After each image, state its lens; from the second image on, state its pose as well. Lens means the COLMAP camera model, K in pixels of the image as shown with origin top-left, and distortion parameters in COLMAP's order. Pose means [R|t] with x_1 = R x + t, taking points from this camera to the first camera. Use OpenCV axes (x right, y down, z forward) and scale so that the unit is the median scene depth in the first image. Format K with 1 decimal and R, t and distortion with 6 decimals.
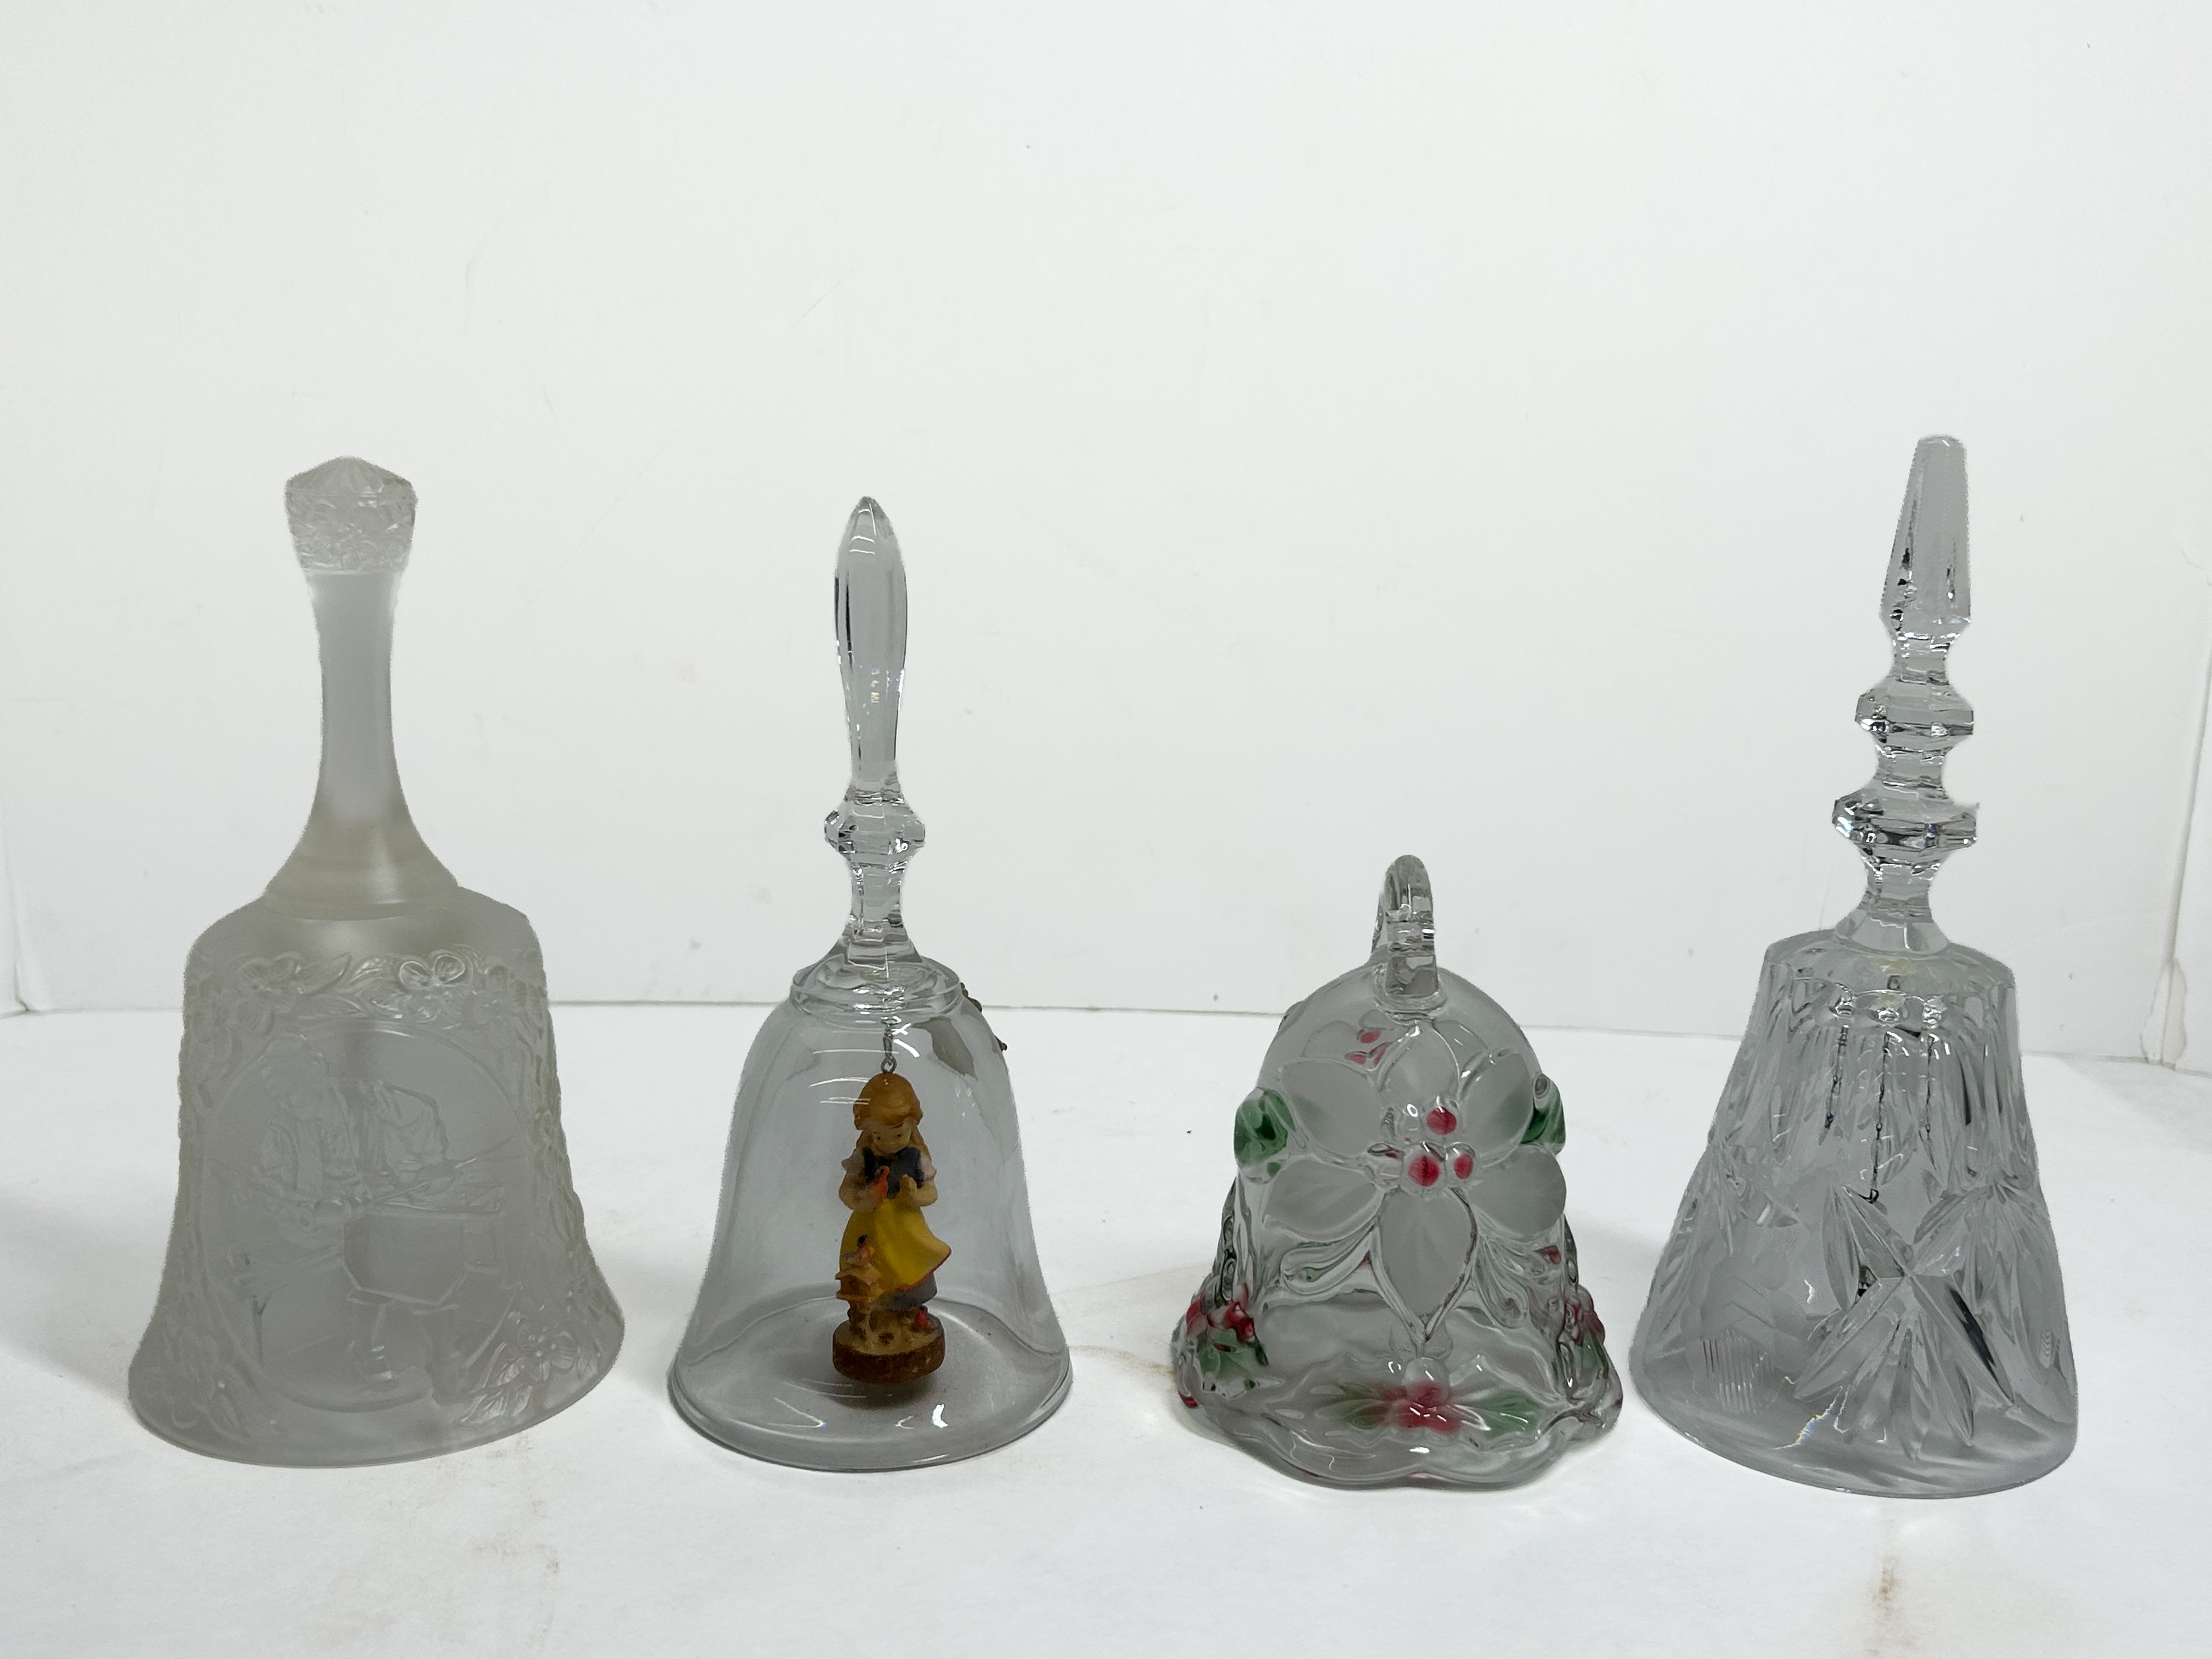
lens RADIAL K [[2270.3, 0, 1113.8], [0, 2270.3, 801.5], [0, 0, 1]] dist [0.117591, -0.345789]
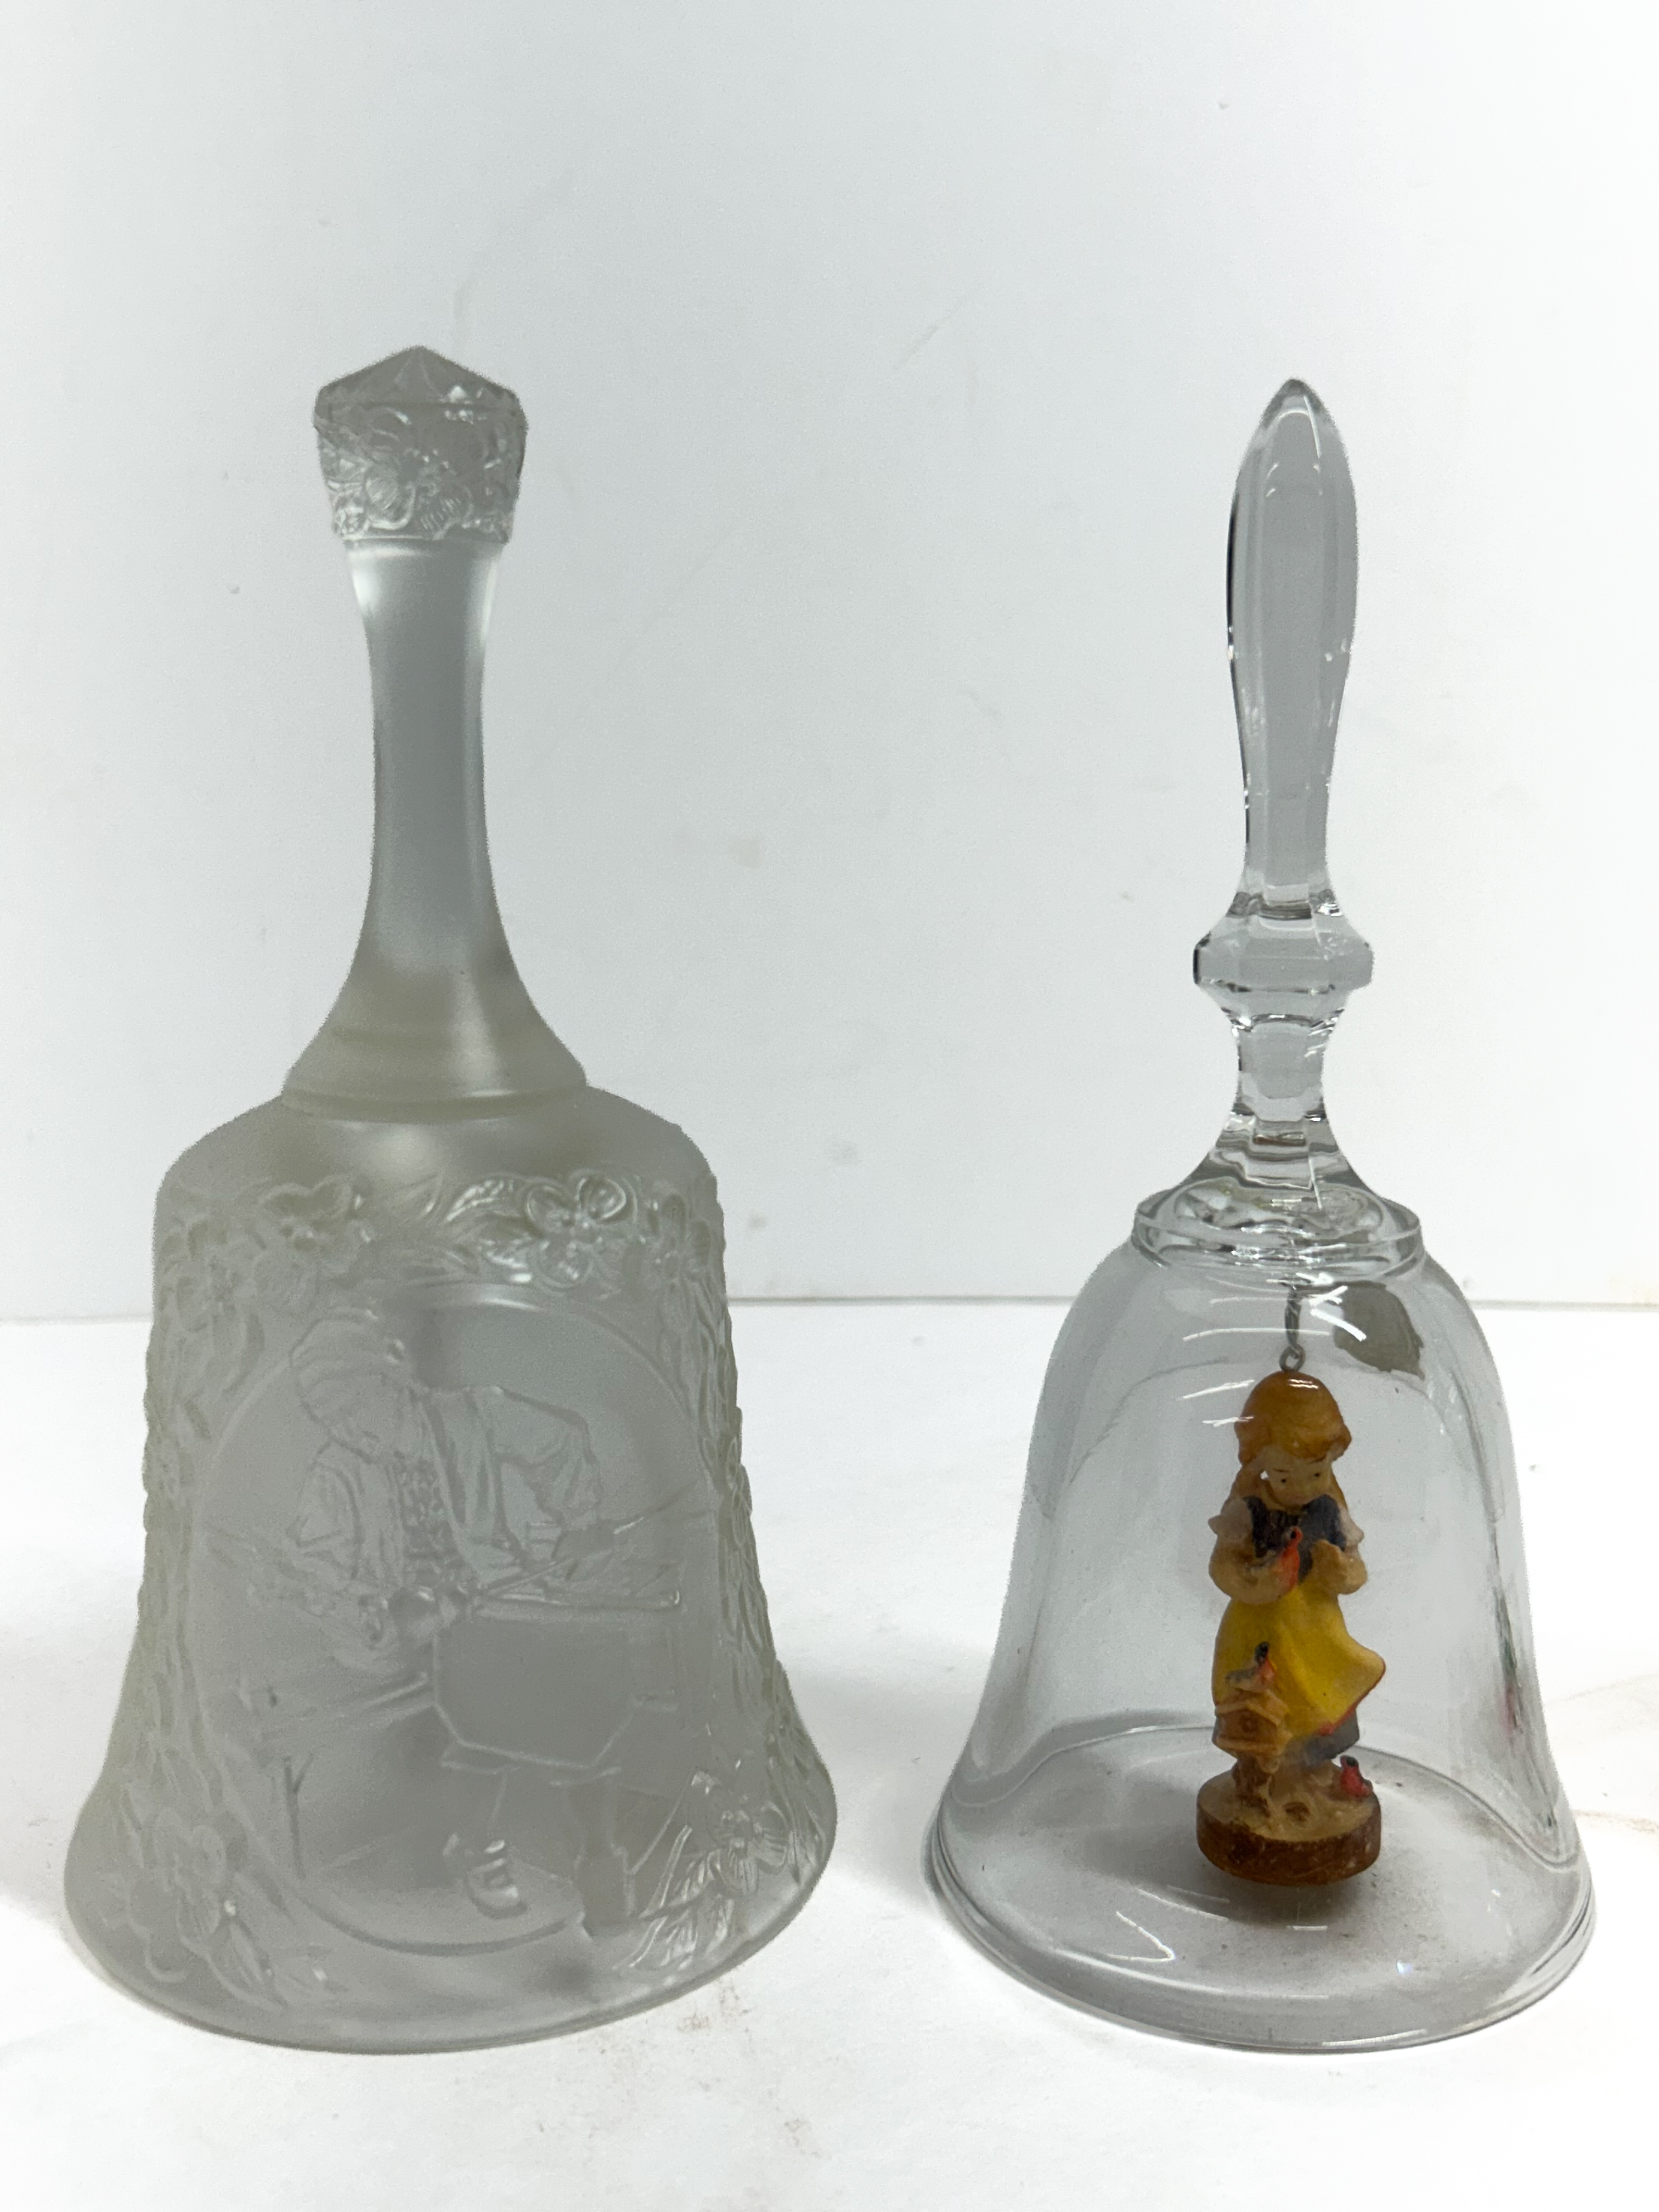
lens RADIAL K [[2270.3, 0, 829.5], [0, 2270.3, 1106.0], [0, 0, 1]] dist [0.117591, -0.345789]
pose [[0.999148, -0.018861, -0.036718, -0.204105], [0.018169, 0.999653, -0.019098, 0.059819], [0.037066, 0.018415, 0.999143, 0.400288]]
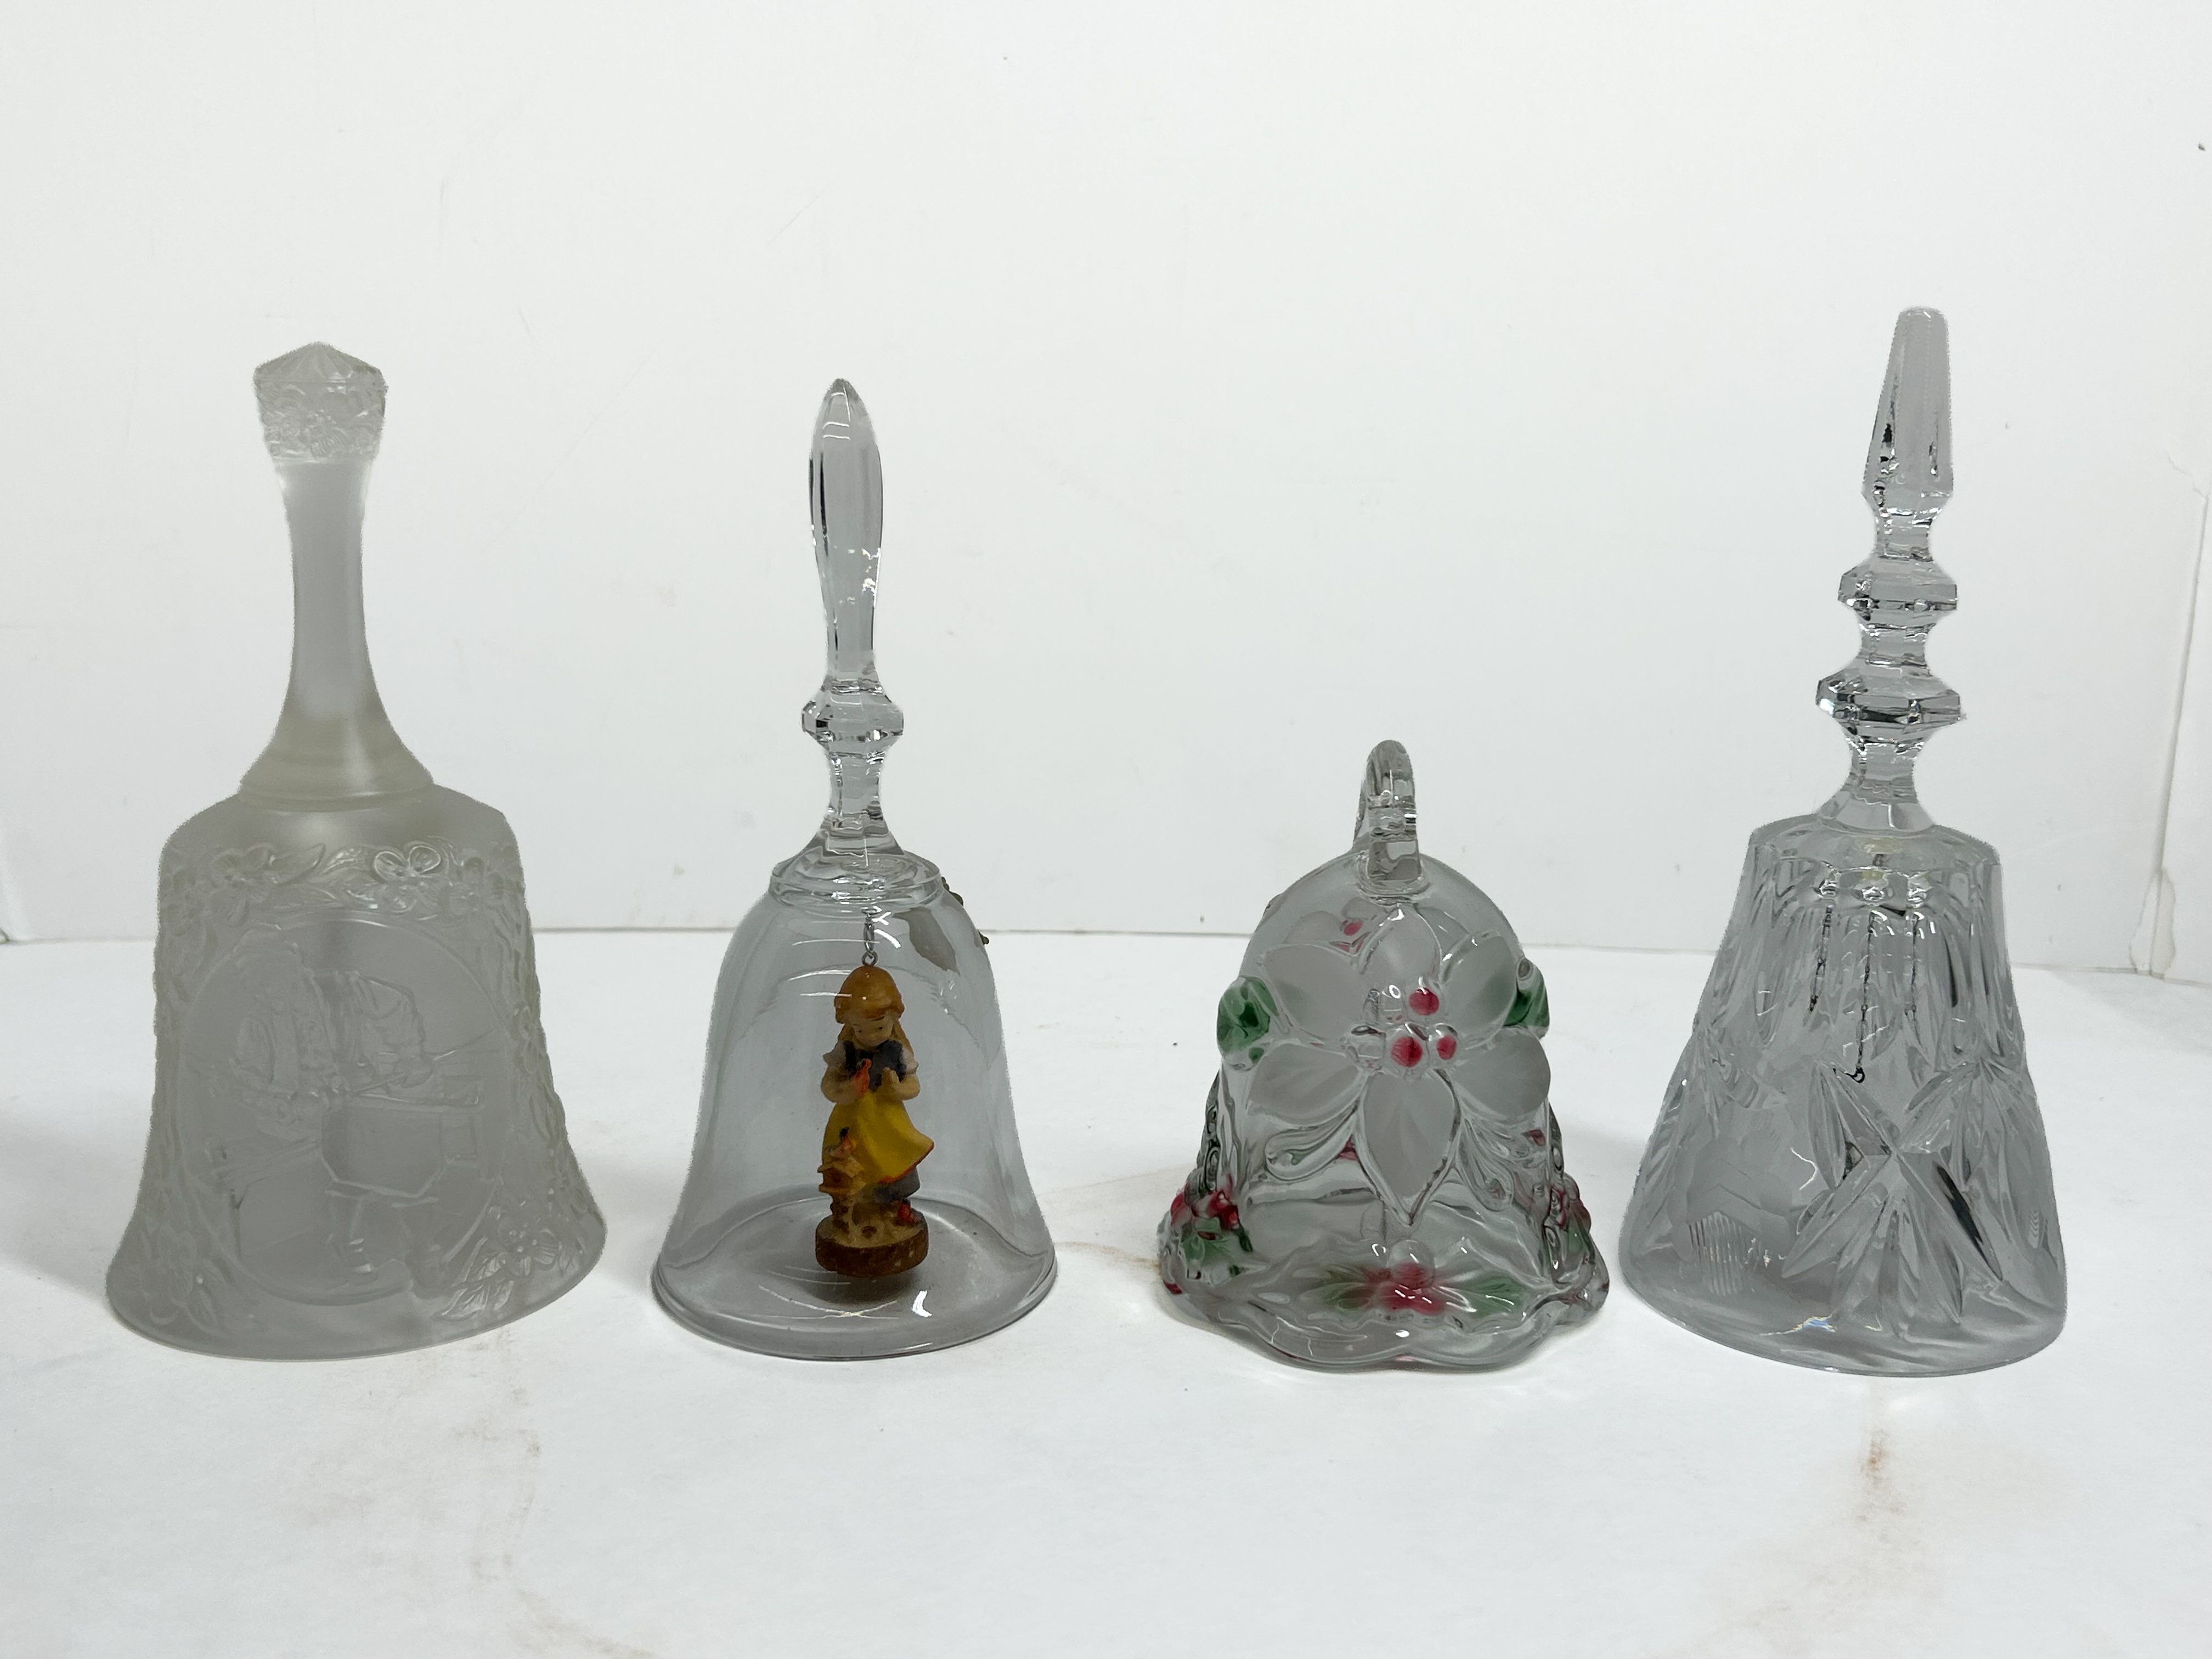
lens RADIAL K [[2270.3, 0, 1113.8], [0, 2270.3, 801.5], [0, 0, 1]] dist [0.117591, -0.345789]
pose [[0.999959, -0.008685, 0.002634, 0.006026], [0.008668, 0.999941, 0.006541, 0.043074], [-0.002690, -0.006518, 0.999975, 0.006324]]
